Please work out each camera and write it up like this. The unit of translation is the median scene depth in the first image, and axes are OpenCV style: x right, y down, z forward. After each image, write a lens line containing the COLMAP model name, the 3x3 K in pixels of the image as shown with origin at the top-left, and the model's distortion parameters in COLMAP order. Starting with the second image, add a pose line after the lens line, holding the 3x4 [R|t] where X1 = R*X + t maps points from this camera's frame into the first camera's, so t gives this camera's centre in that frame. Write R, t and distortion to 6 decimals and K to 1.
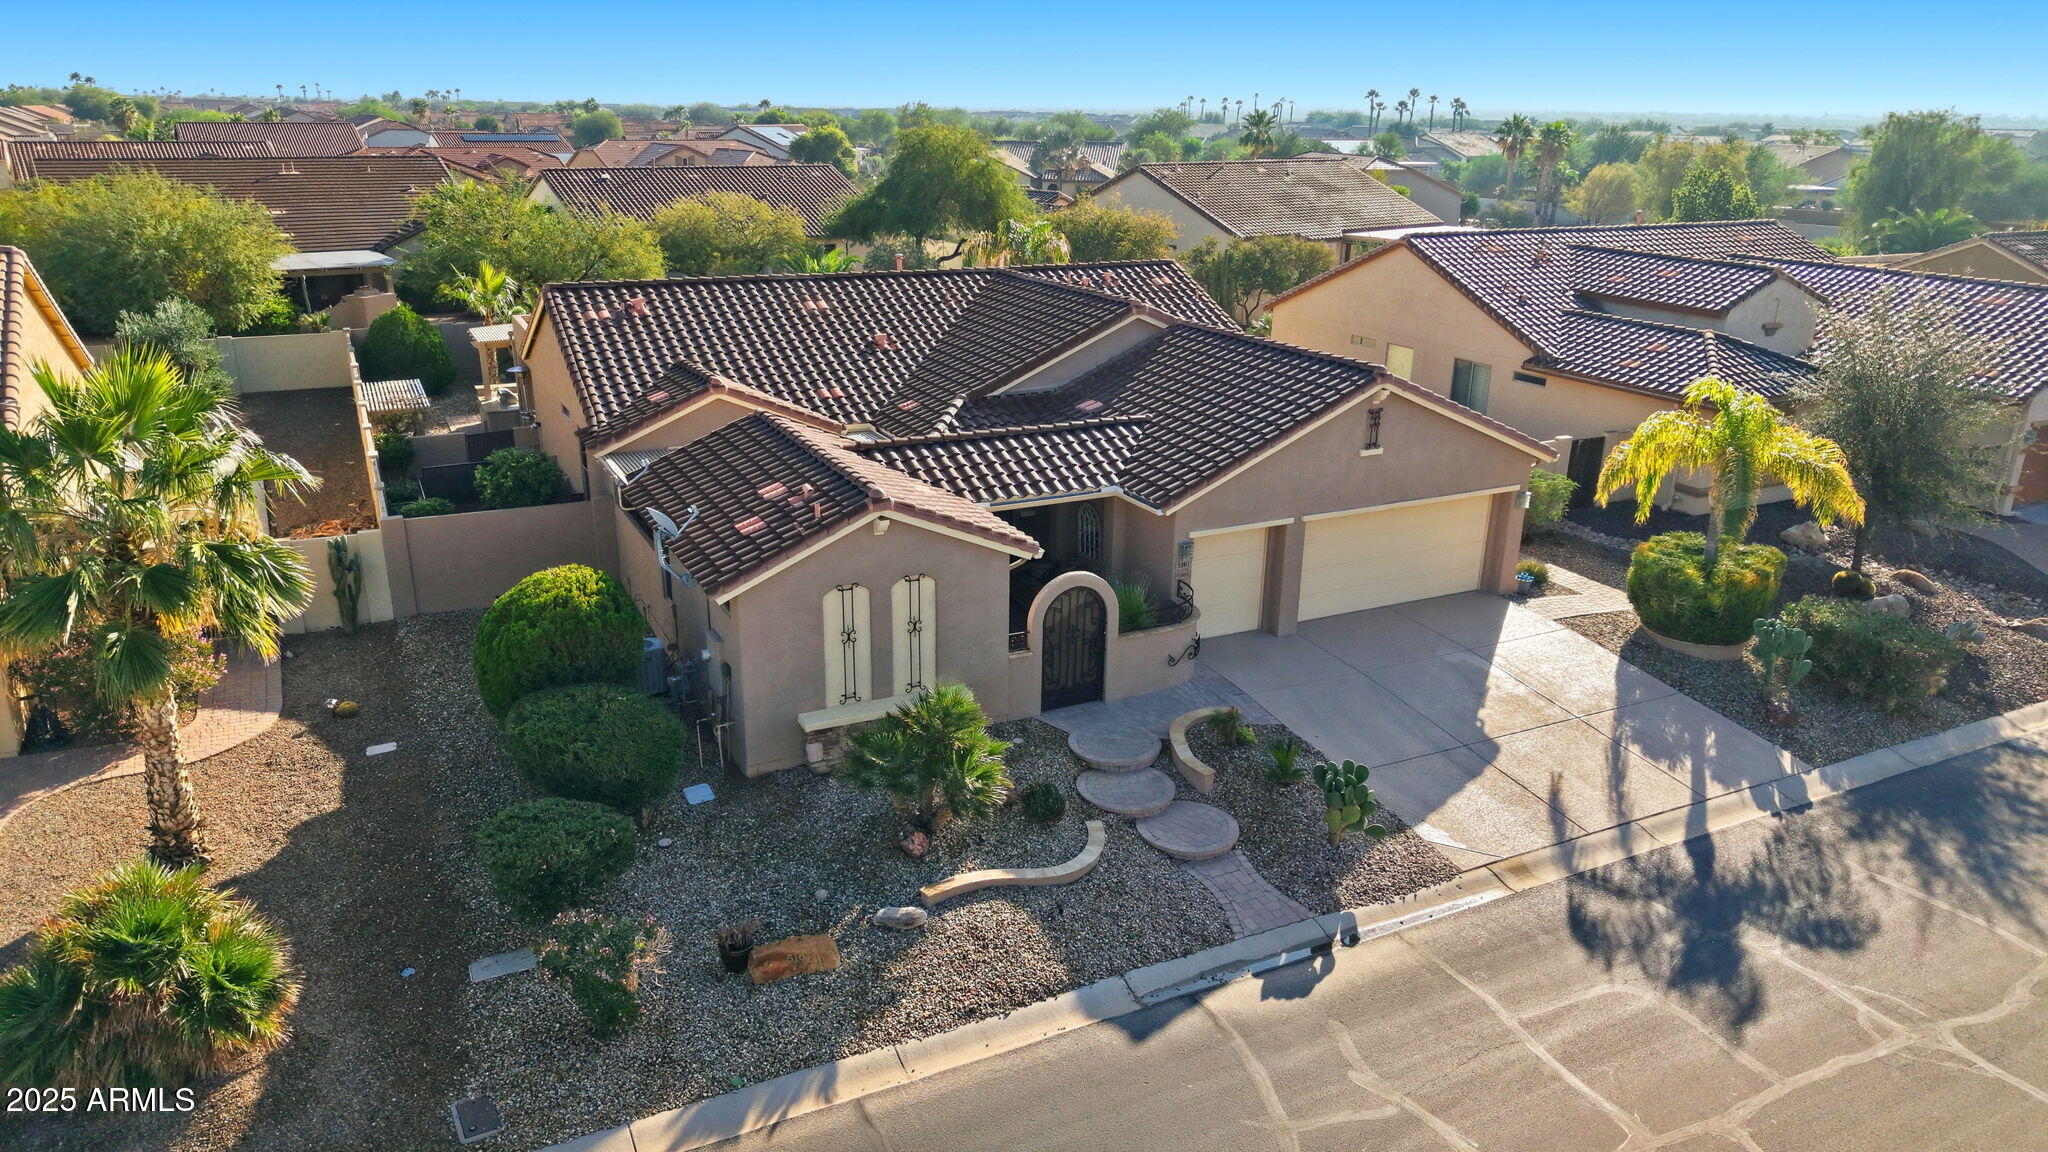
lens RADIAL K [[1376.8, 0, 1024.0], [0, 1376.8, 576.0], [0, 0, 1]] dist [0.012373, -0.008570]
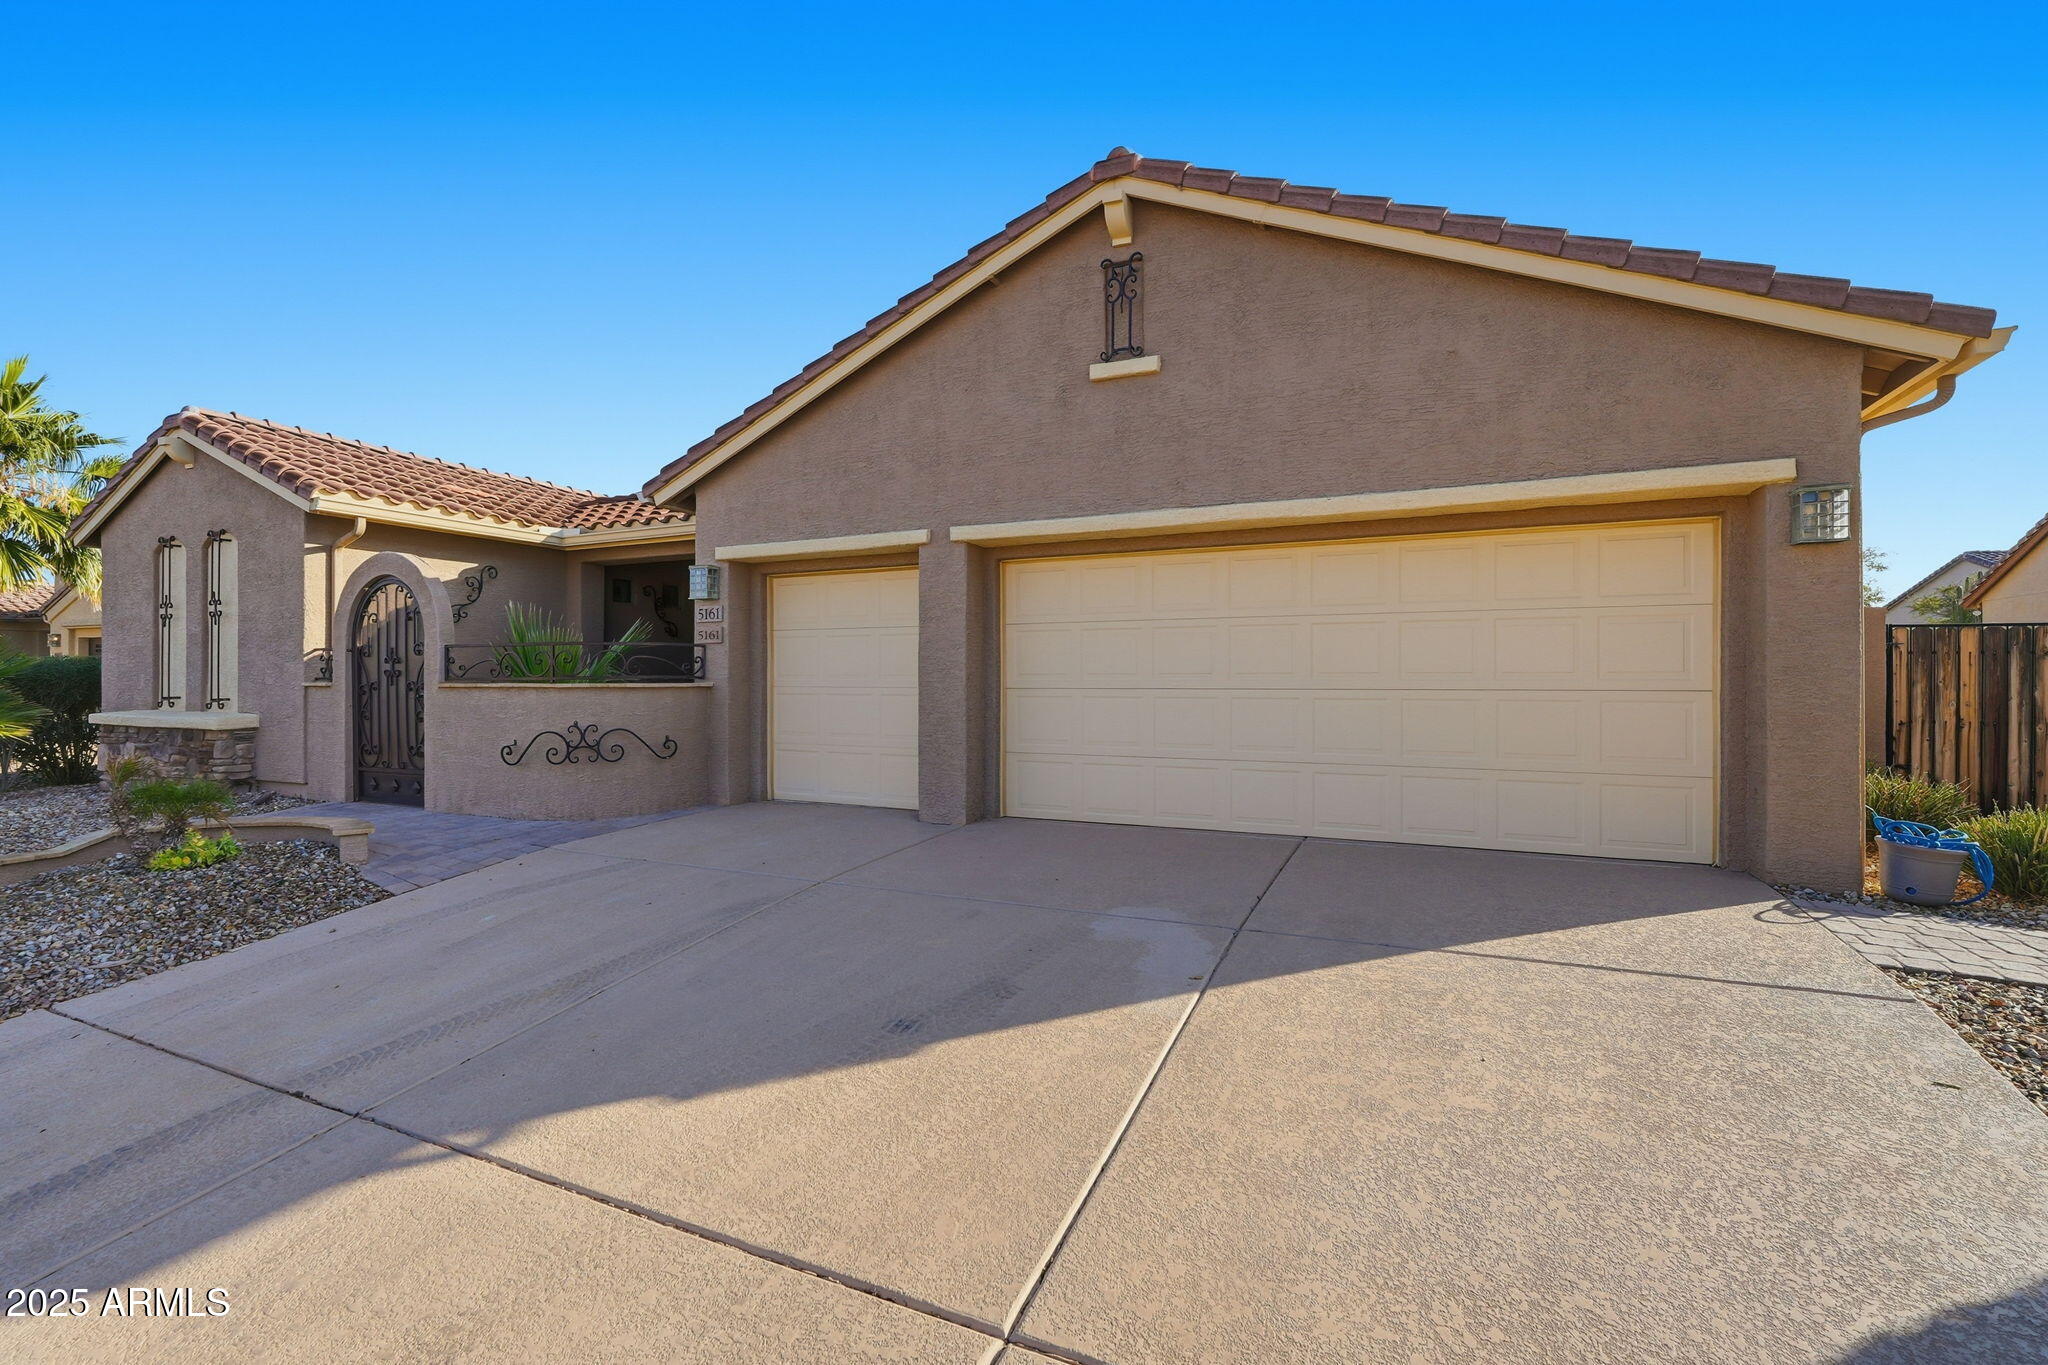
lens RADIAL K [[918.3, 0, 1026.5], [0, 918.3, 665.5], [0, 0, 1]] dist [-0.015184, -0.000042]
pose [[0.624302, -0.025860, -0.780755, 0.489200], [-0.246658, 0.941797, -0.228425, 0.062424], [0.741220, 0.335186, 0.581587, 0.962768]]
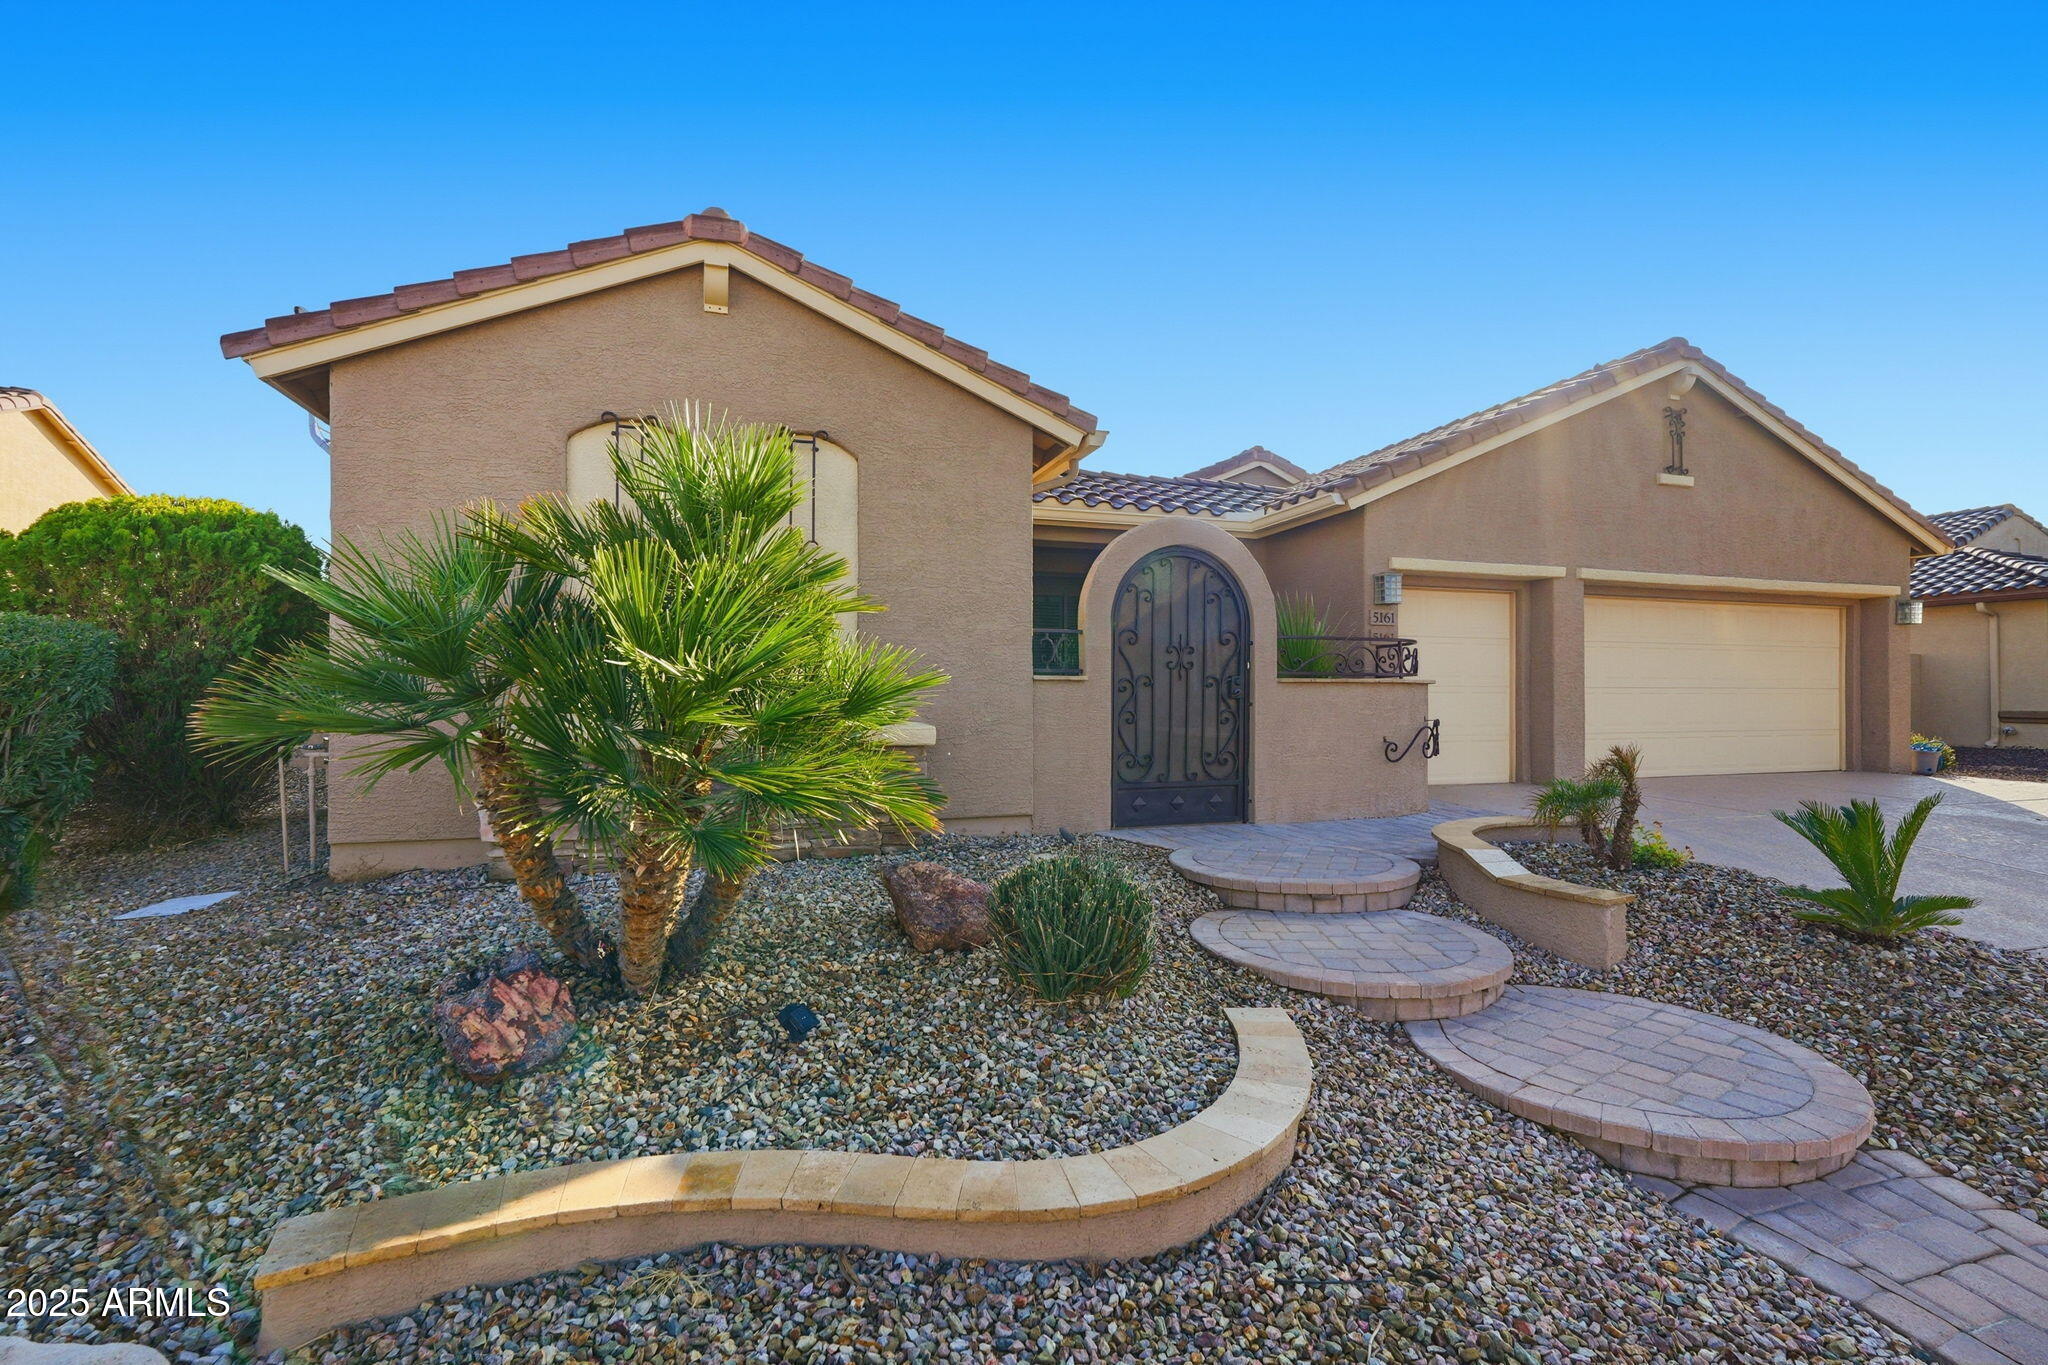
lens RADIAL K [[921.4, 0, 1034.0], [0, 921.4, 674.3], [0, 0, 1]] dist [-0.011307, 0.001028]
pose [[0.990710, -0.017712, -0.134836, 0.028455], [-0.030868, 0.936318, -0.349795, 0.156771], [0.132444, 0.350707, 0.927072, 0.695909]]
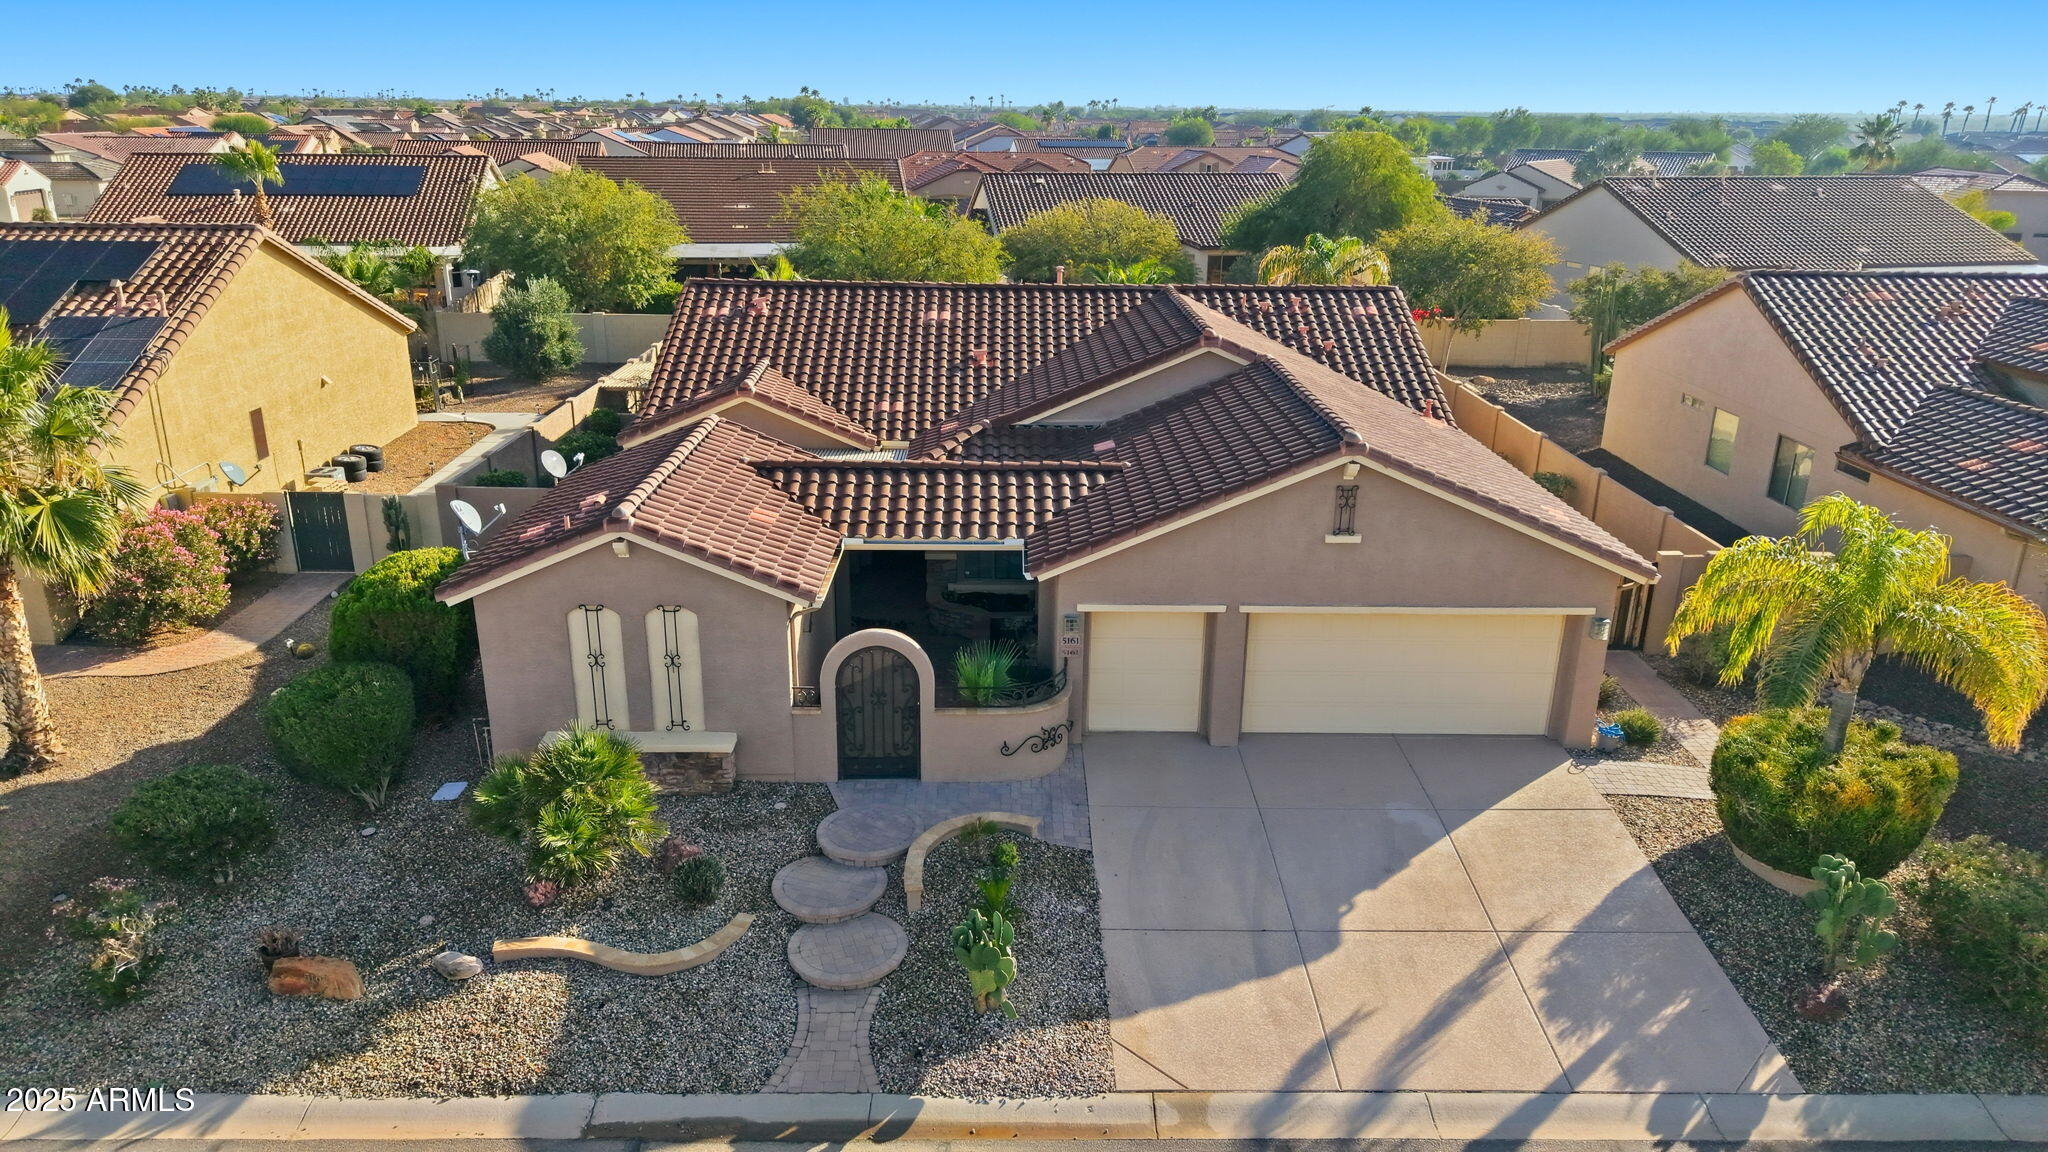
lens RADIAL K [[1376.8, 0, 1024.0], [0, 1376.8, 576.0], [0, 0, 1]] dist [0.012373, -0.008570]
pose [[0.900757, 0.138780, -0.411555, 0.467268], [-0.141041, 0.989687, 0.025038, -0.070372], [0.410785, 0.035493, 0.911041, 0.226706]]
